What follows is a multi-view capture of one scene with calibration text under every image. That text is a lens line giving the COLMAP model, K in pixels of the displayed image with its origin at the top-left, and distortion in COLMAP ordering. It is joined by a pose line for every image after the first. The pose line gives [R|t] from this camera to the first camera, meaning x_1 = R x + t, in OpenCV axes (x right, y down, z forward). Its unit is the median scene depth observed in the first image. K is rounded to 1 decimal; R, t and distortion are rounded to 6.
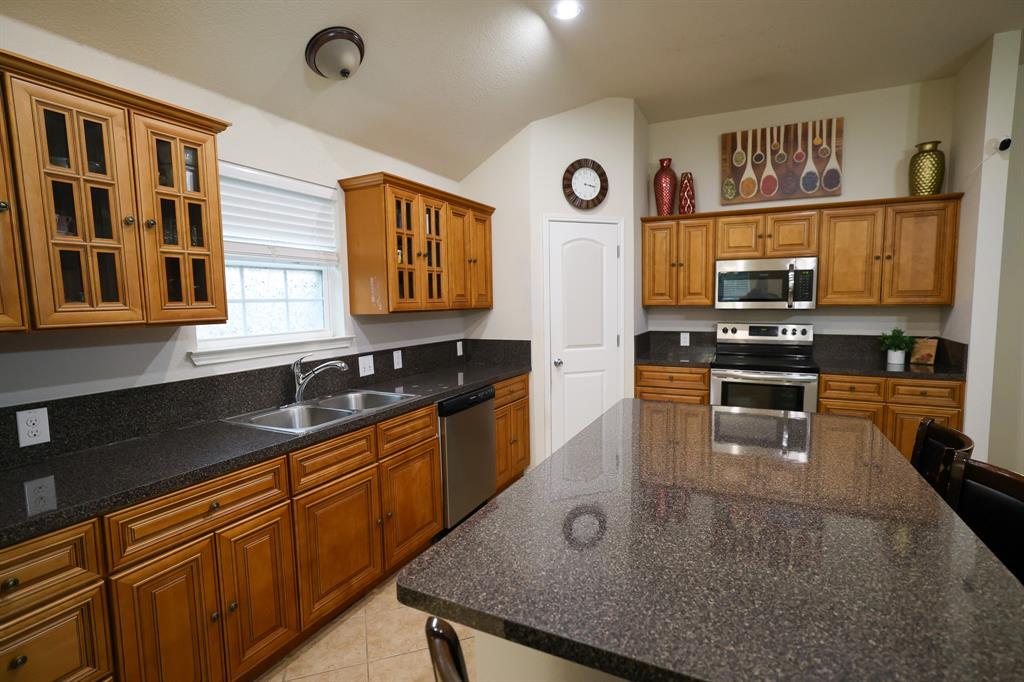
lens RADIAL K [[494.0, 0, 514.5], [0, 494.0, 339.6], [0, 0, 1]] dist [-0.024350, 0.015866]
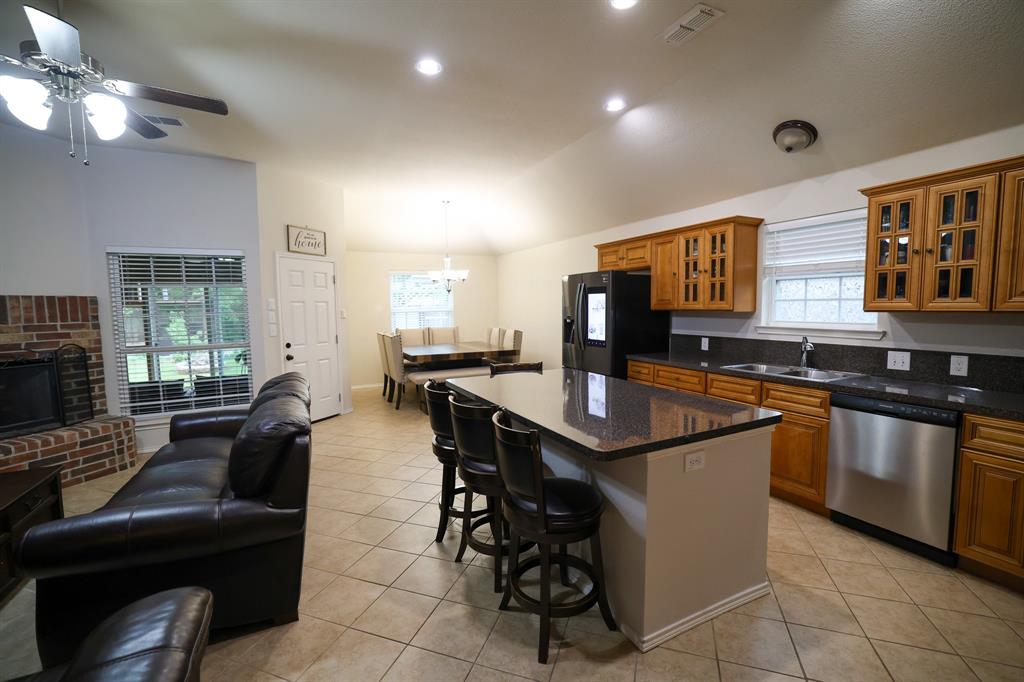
lens RADIAL K [[451.1, 0, 512.7], [0, 451.1, 338.4], [0, 0, 1]] dist [-0.038302, 0.017530]
pose [[-0.612530, 0.074895, -0.786891, 0.781139], [-0.052070, 0.989516, 0.134713, -0.065680], [0.788730, 0.123490, -0.602209, 0.740592]]
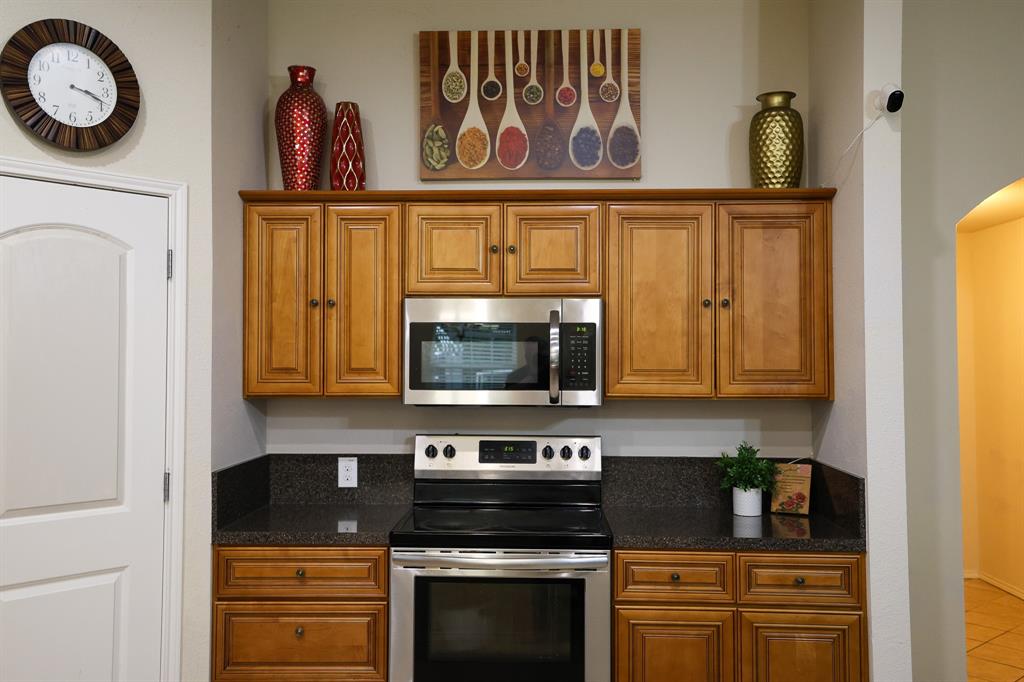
lens RADIAL K [[900.1, 0, 500.6], [0, 900.1, 338.2], [0, 0, 1]] dist [0.043920, 0.027428]
pose [[0.917511, 0.026166, 0.396849, 0.175176], [0.020577, 0.993374, -0.113072, -0.030695], [-0.397178, 0.111911, 0.910893, 0.236832]]
